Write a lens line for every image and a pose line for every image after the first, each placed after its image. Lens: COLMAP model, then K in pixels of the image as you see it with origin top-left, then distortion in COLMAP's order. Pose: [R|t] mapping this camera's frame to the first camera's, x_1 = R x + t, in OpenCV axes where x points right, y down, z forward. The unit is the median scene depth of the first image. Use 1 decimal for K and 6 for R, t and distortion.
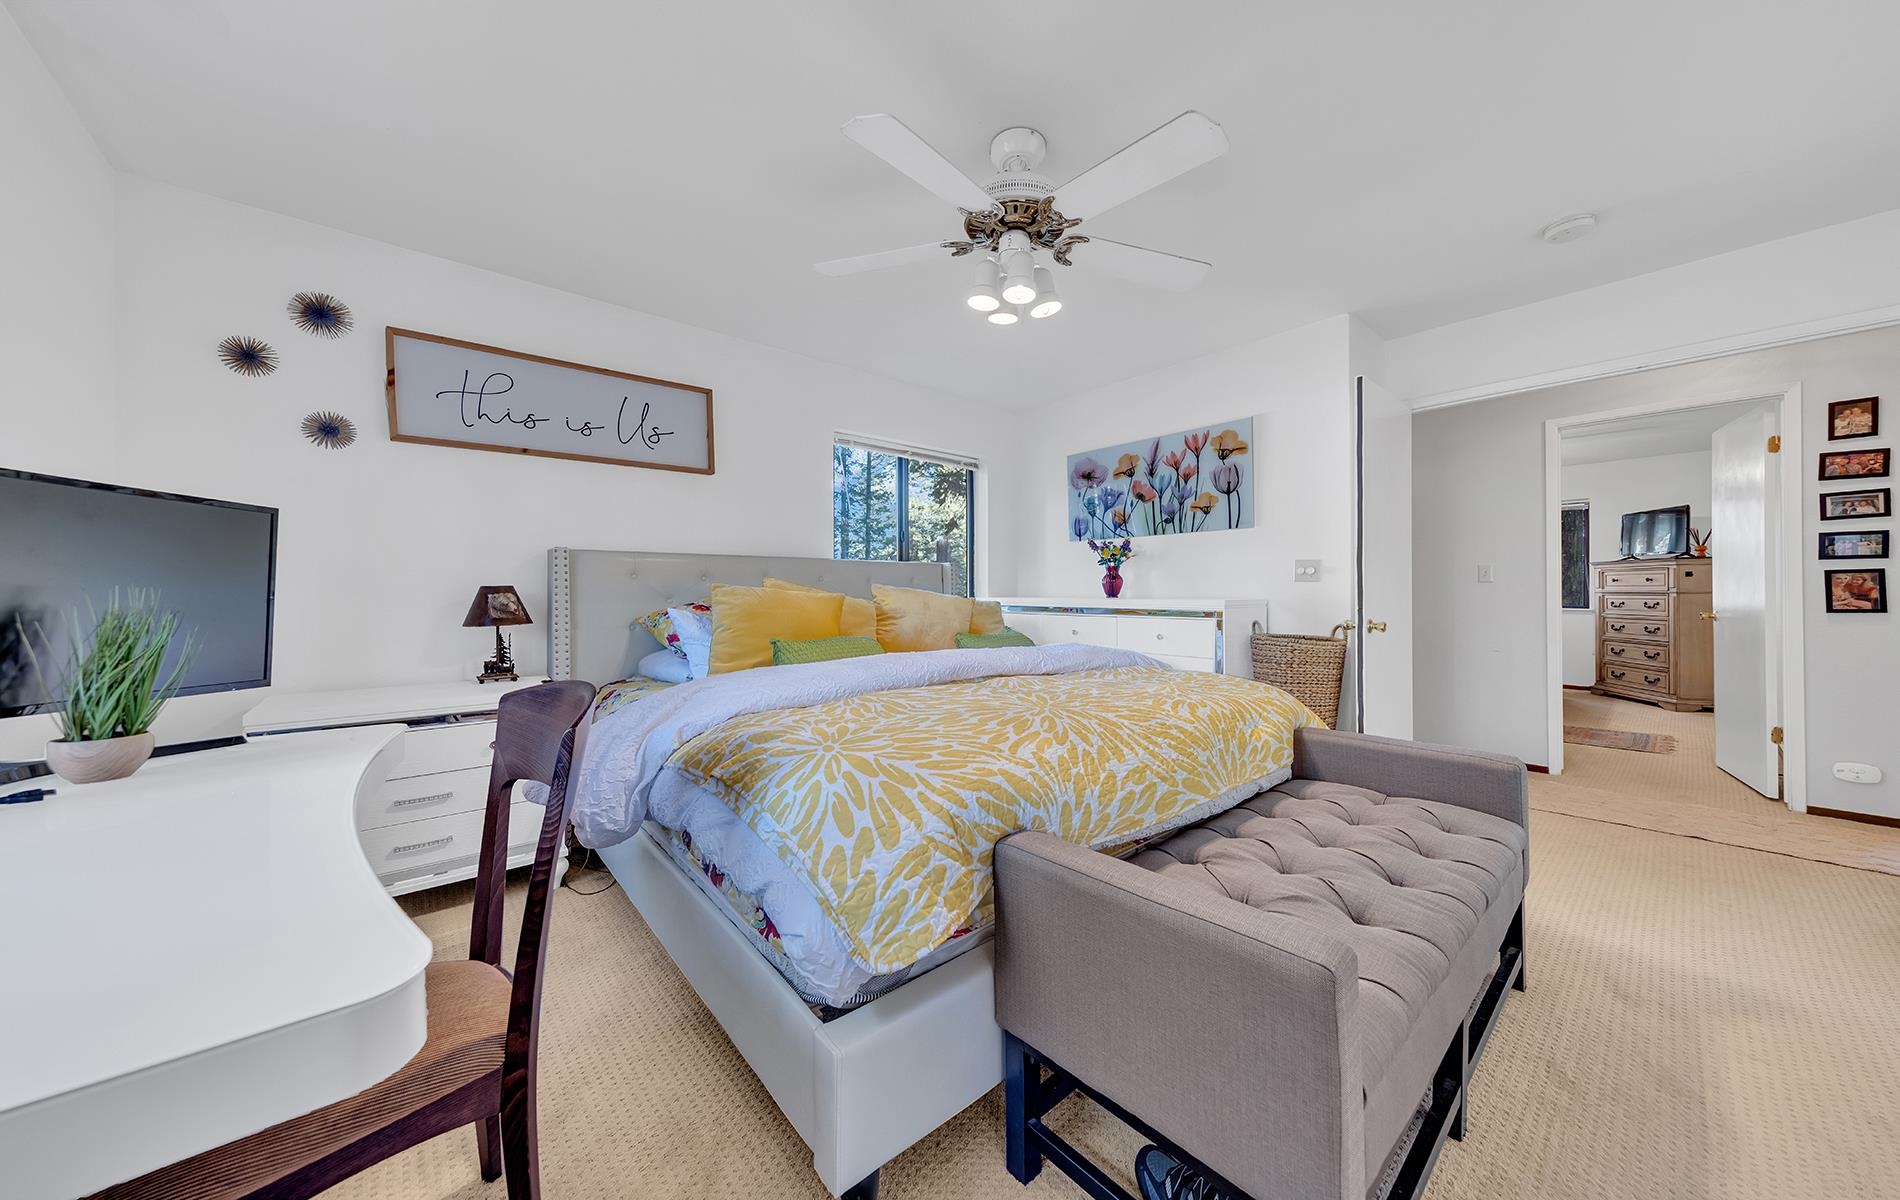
lens RADIAL K [[655.9, 0, 954.8], [0, 655.9, 584.4], [0, 0, 1]] dist [-0.000039, 0.000014]
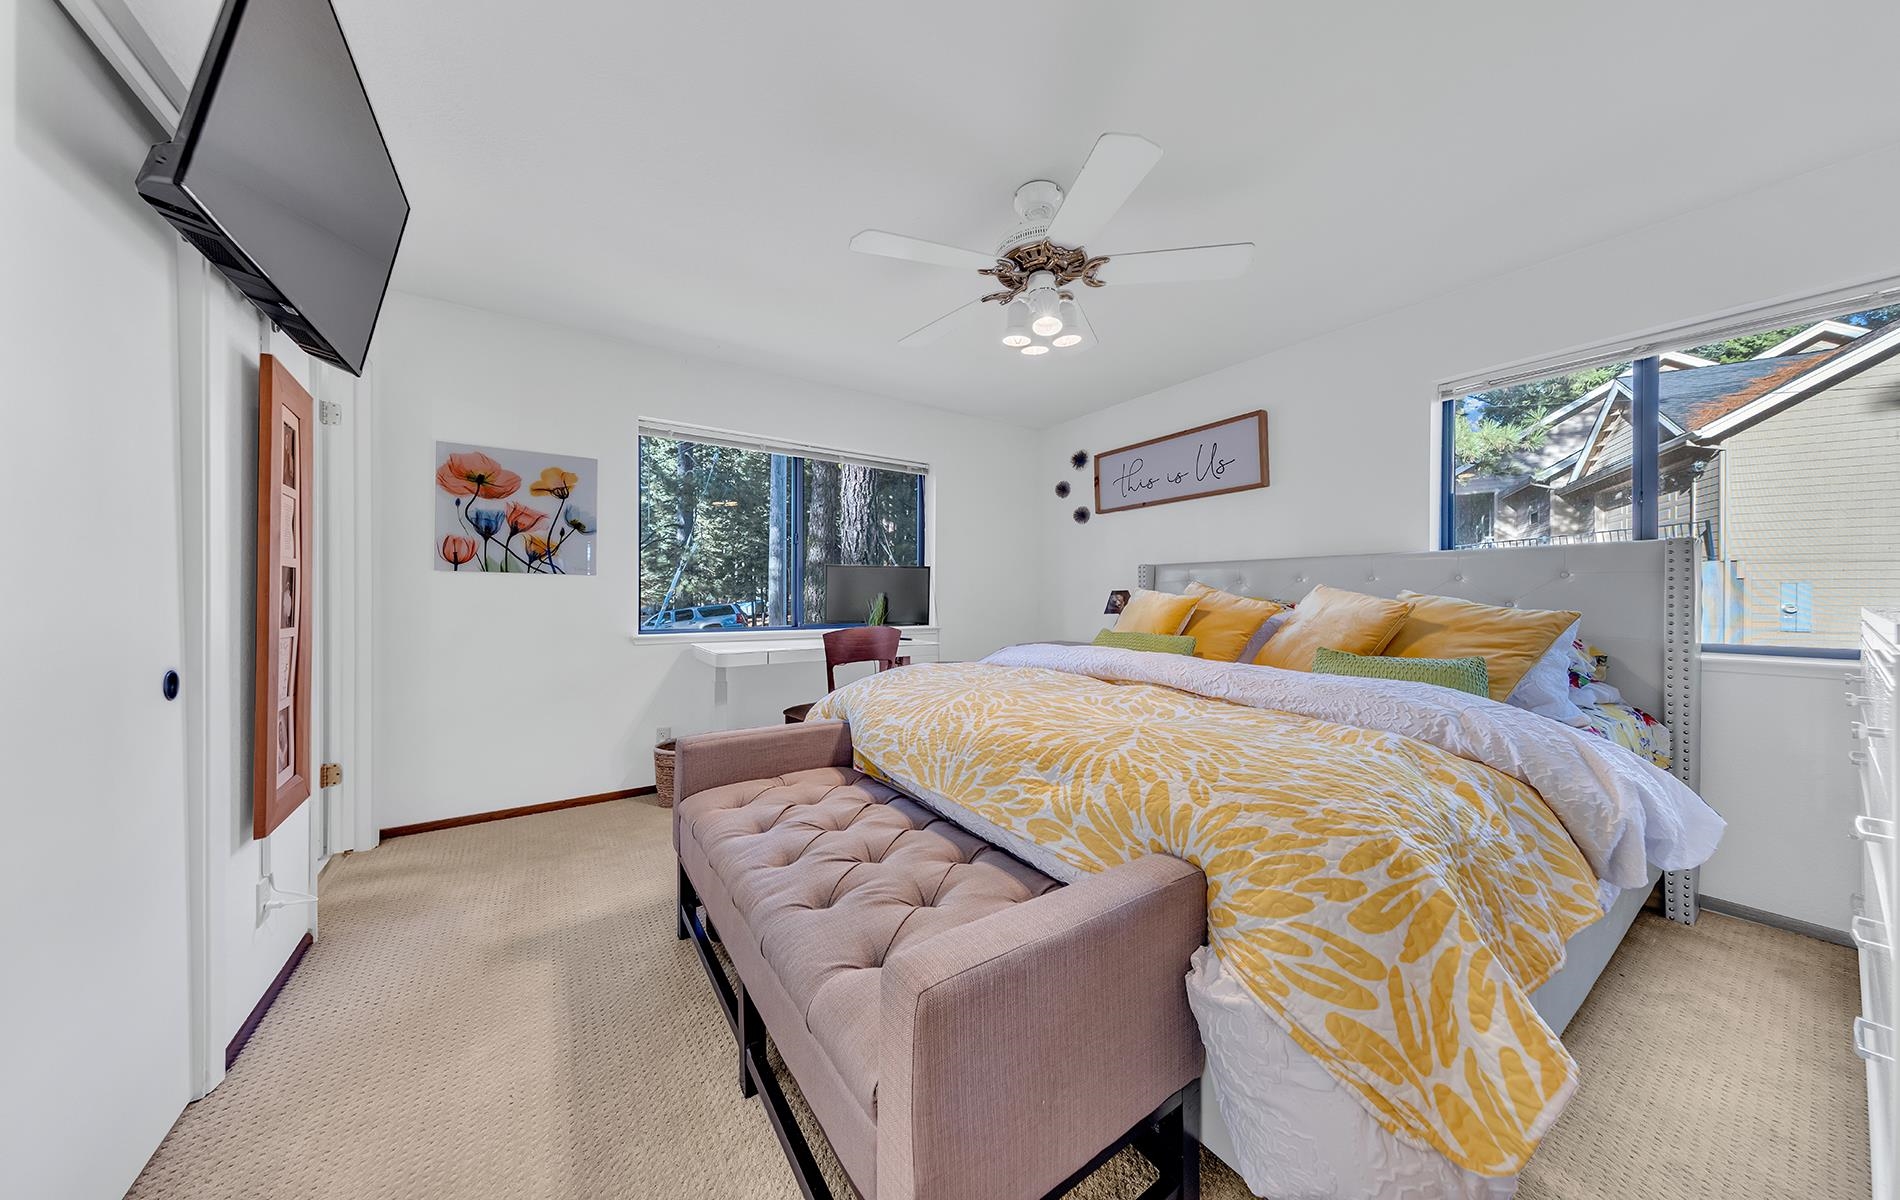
lens RADIAL K [[655.9, 0, 954.8], [0, 655.9, 584.4], [0, 0, 1]] dist [-0.000039, 0.000014]
pose [[-0.176740, -0.014859, -0.984145, 1.207637], [0.011055, 0.999793, -0.017080, 0.011805], [0.984195, -0.013899, -0.176539, 1.040894]]
